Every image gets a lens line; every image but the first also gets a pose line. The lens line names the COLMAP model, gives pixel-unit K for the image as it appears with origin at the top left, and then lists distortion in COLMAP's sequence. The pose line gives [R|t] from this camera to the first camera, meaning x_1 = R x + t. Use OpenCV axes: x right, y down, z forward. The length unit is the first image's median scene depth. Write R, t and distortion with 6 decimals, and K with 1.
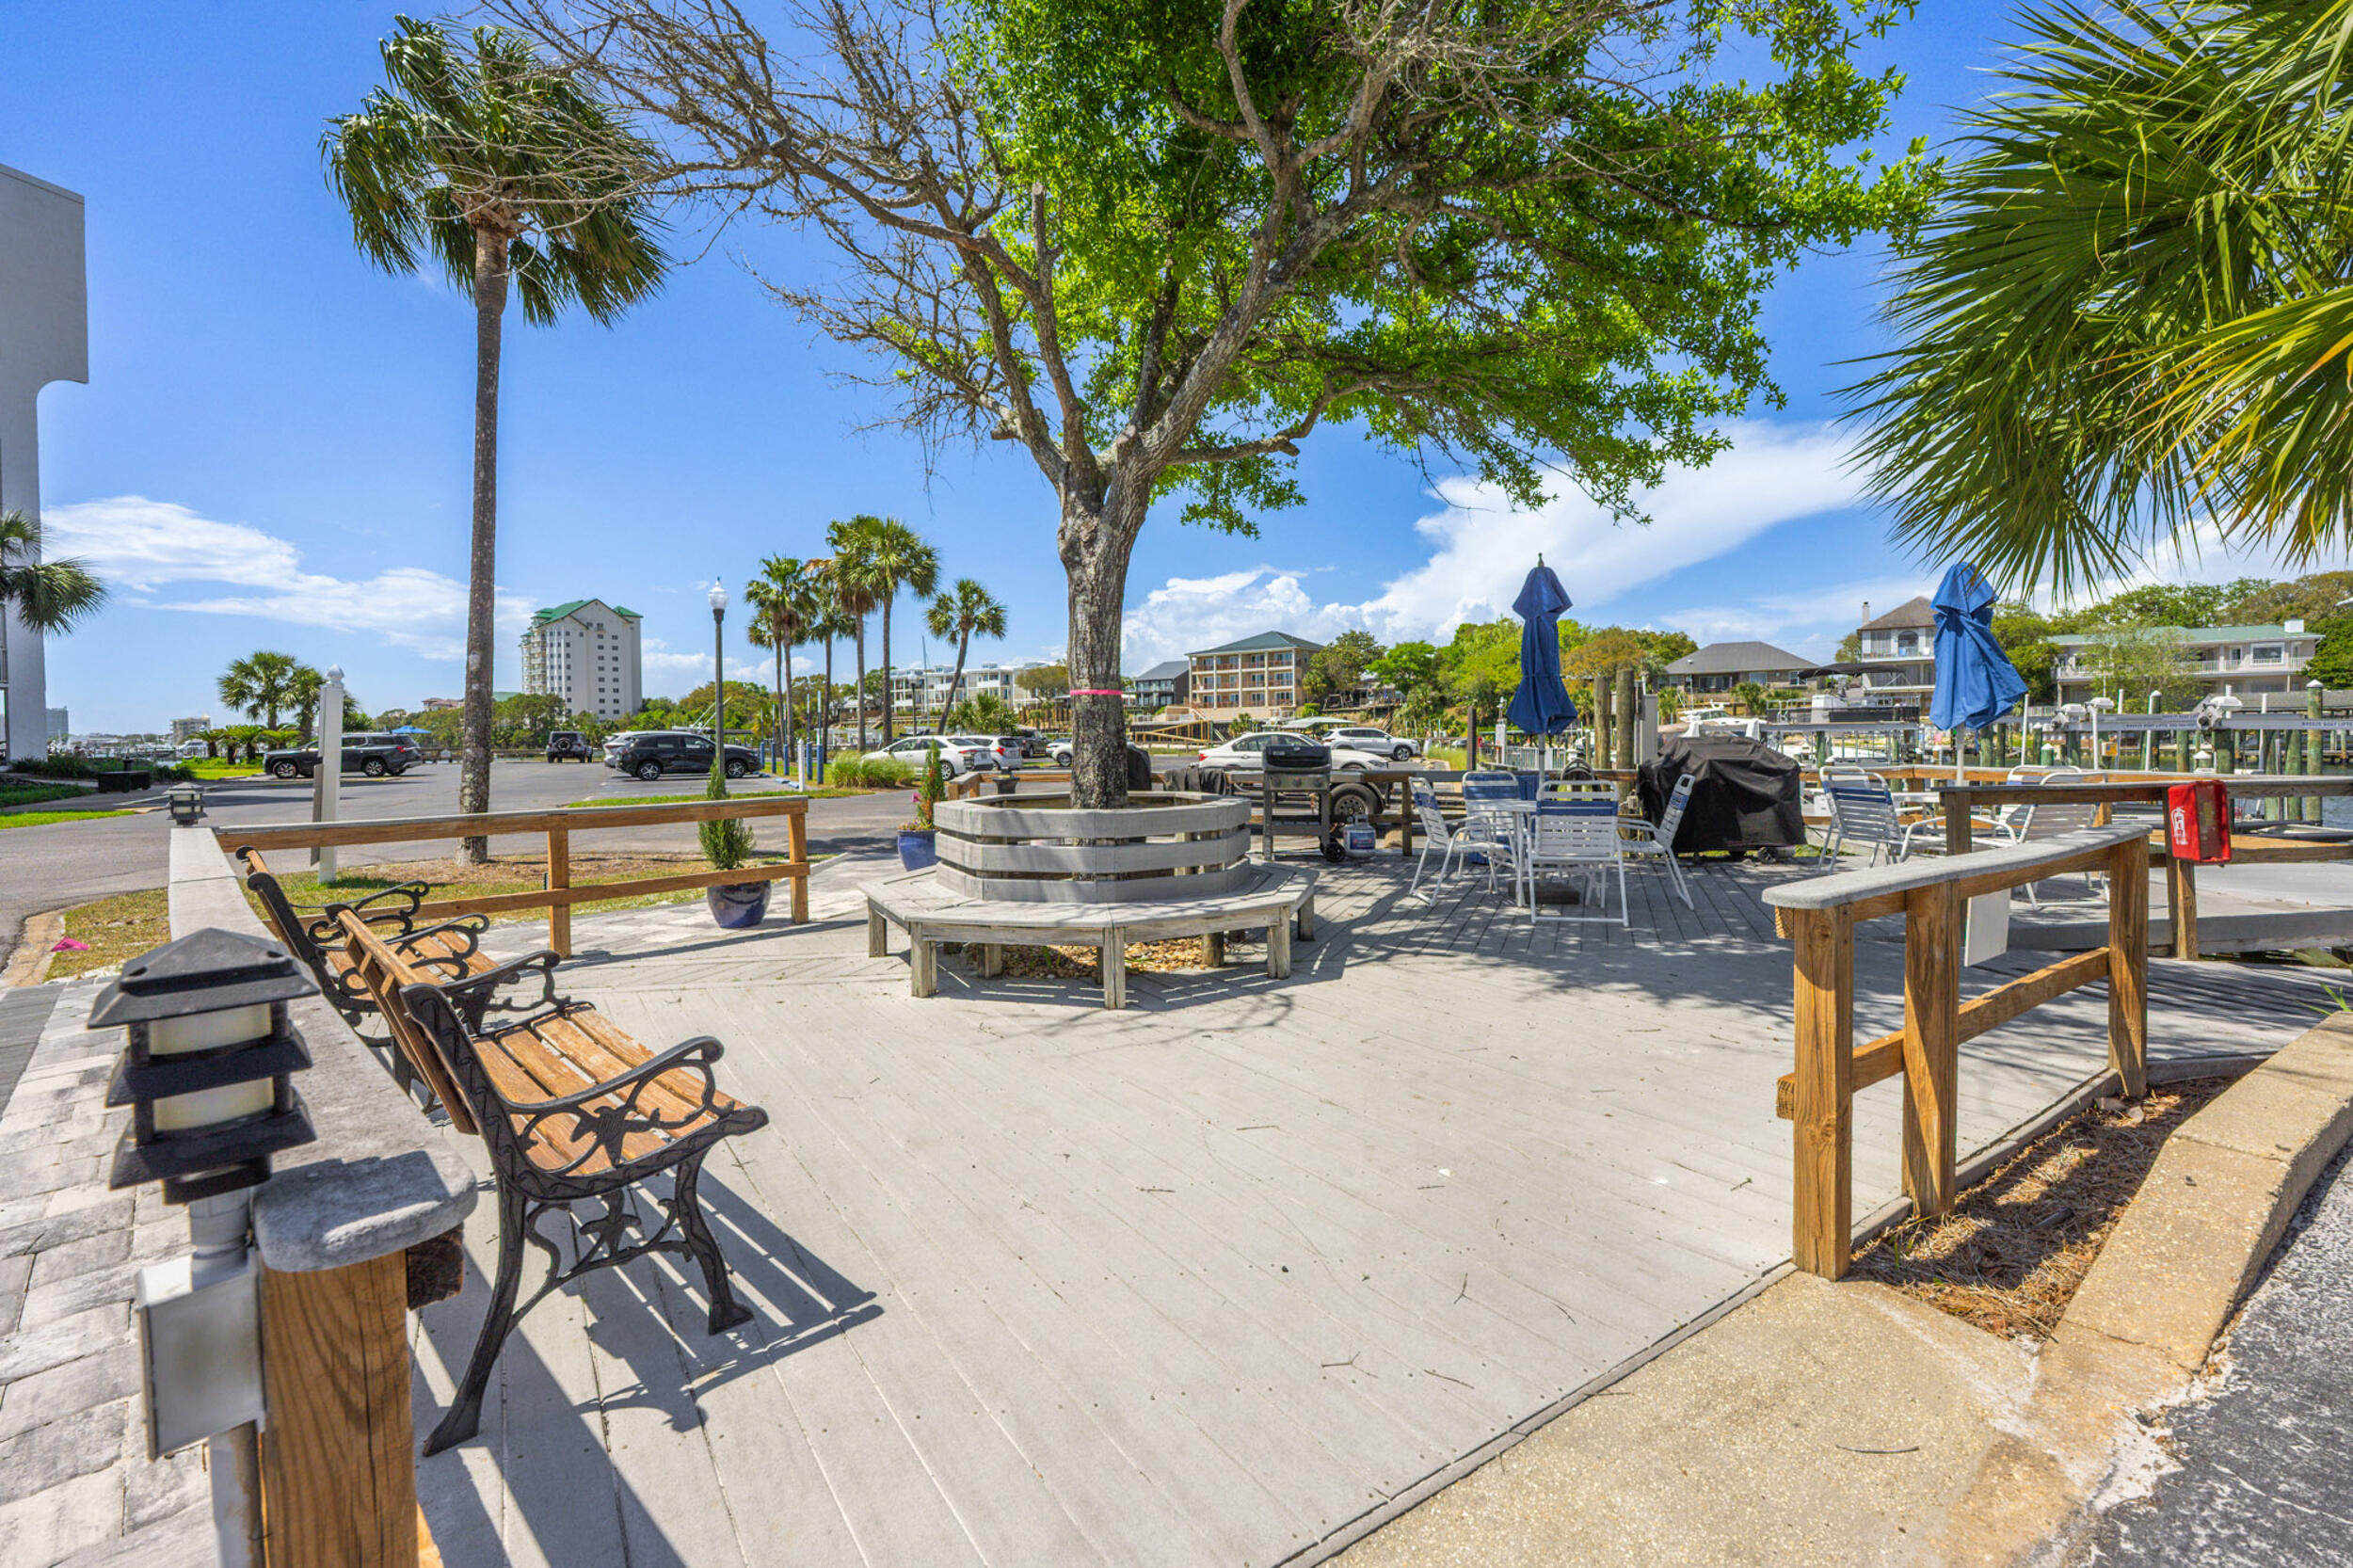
lens RADIAL K [[946.8, 0, 1173.2], [0, 946.8, 754.3], [0, 0, 1]] dist [0.000633, 0.000126]
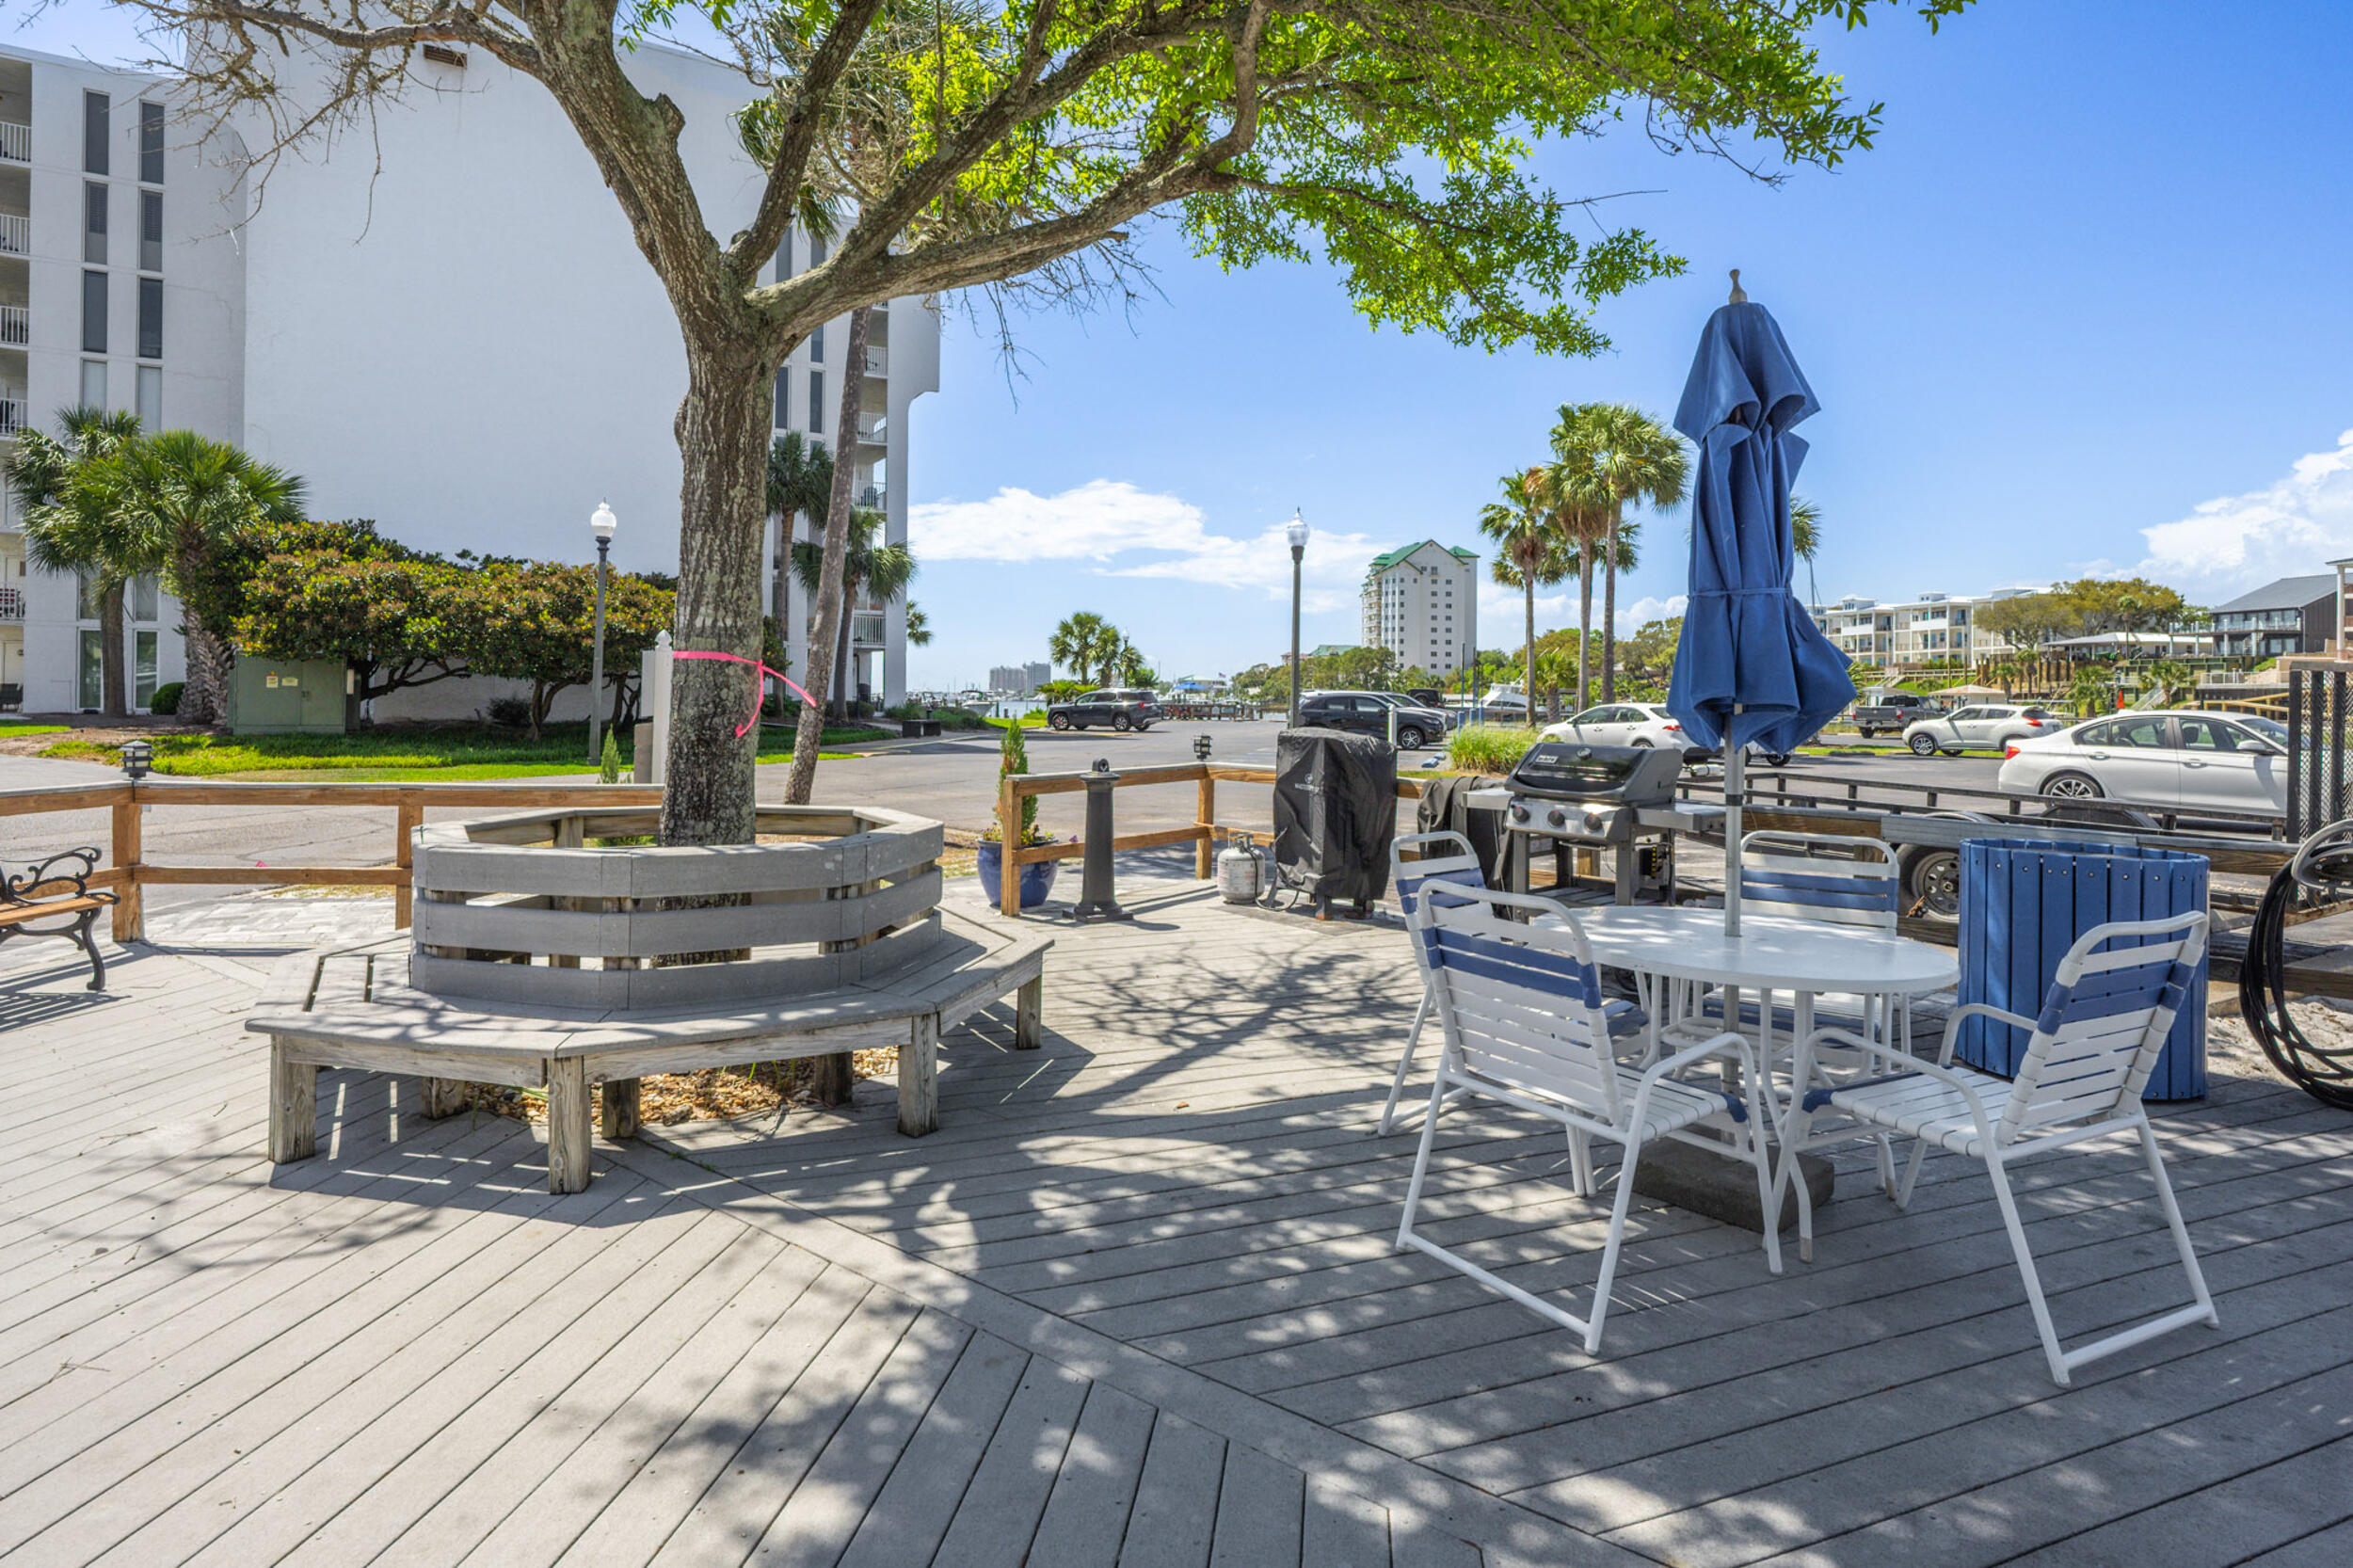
lens RADIAL K [[1217.4, 0, 1174.0], [0, 1217.4, 694.5], [0, 0, 1]] dist [0.000611, -0.000066]
pose [[0.720530, 0.015720, -0.693246, 0.076613], [-0.030568, 0.999491, -0.009106, -0.004379], [0.692750, 0.027753, 0.720644, 0.067862]]
